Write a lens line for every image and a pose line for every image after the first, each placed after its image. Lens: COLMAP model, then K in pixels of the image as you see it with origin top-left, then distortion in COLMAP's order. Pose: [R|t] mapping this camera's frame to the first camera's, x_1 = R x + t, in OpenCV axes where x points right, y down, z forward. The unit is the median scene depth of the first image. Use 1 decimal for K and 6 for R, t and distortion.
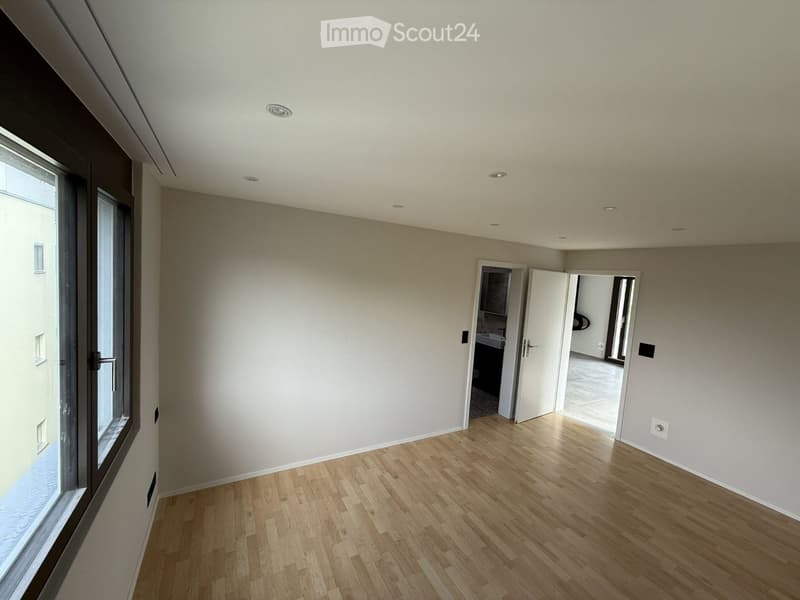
lens RADIAL K [[319.1, 0, 397.1], [0, 319.1, 299.9], [0, 0, 1]] dist [0.000024, -0.000014]
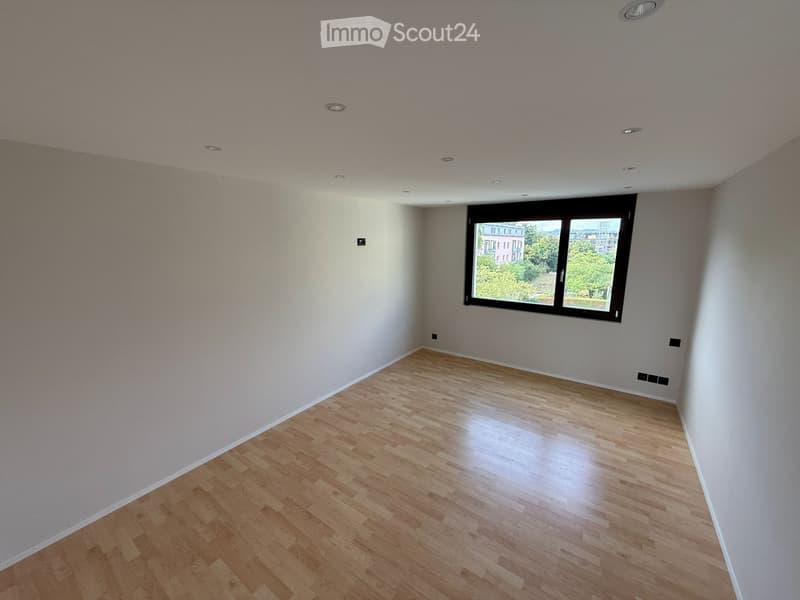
lens RADIAL K [[319.1, 0, 397.1], [0, 319.1, 299.9], [0, 0, 1]] dist [0.000024, -0.000014]
pose [[-0.898166, 0.012764, -0.439472, 1.061072], [-0.090670, 0.972714, 0.213558, -0.045024], [0.430206, 0.231657, -0.872501, 1.618555]]
